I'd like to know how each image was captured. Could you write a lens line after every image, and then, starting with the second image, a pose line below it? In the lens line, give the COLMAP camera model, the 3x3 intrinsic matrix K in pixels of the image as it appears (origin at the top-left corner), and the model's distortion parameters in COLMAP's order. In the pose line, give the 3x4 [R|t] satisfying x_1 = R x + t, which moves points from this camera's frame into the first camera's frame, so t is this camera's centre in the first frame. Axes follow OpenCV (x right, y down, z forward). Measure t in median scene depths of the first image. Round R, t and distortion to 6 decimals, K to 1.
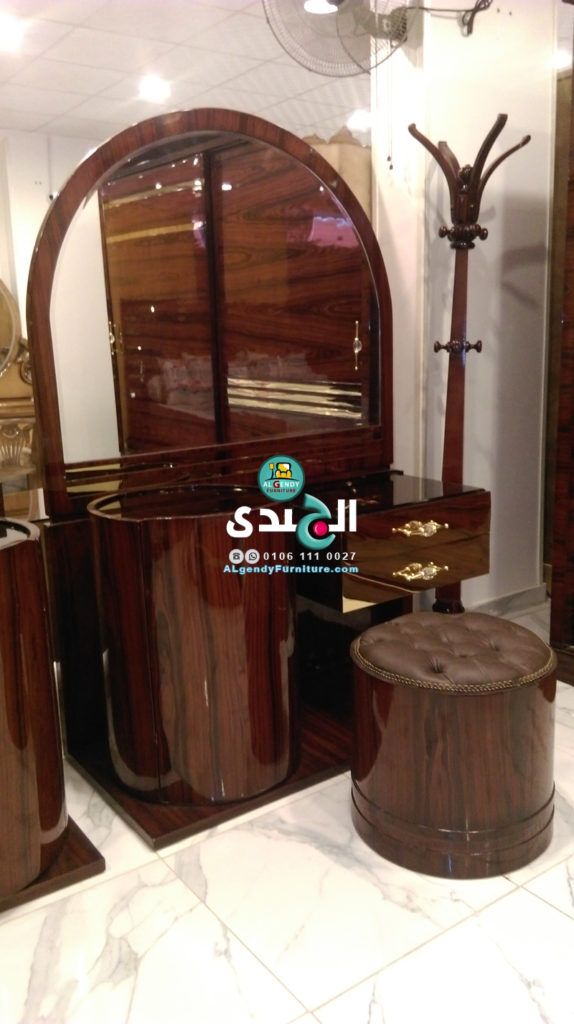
lens RADIAL K [[847.4, 0, 288.2], [0, 847.4, 507.3], [0, 0, 1]] dist [-0.014405, -0.023678]
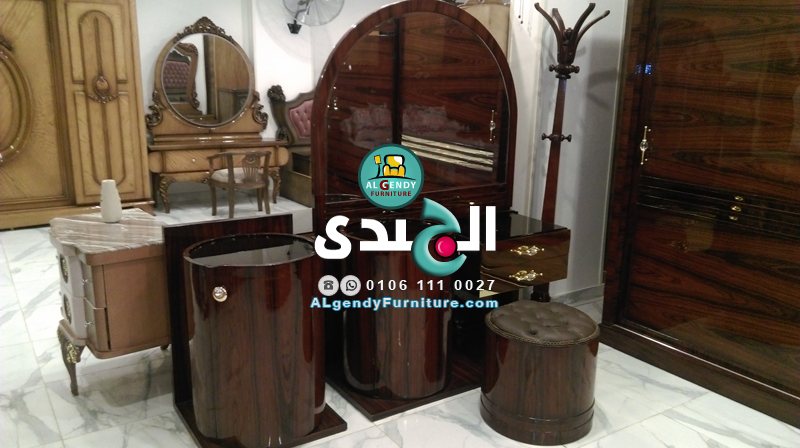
lens RADIAL K [[662.0, 0, 394.2], [0, 662.0, 227.2], [0, 0, 1]] dist [-0.014405, -0.023678]
pose [[0.997919, 0.055249, -0.033253, -0.065174], [-0.054034, 0.997876, 0.036379, -0.052443], [0.035192, -0.034507, 0.998785, -0.314913]]
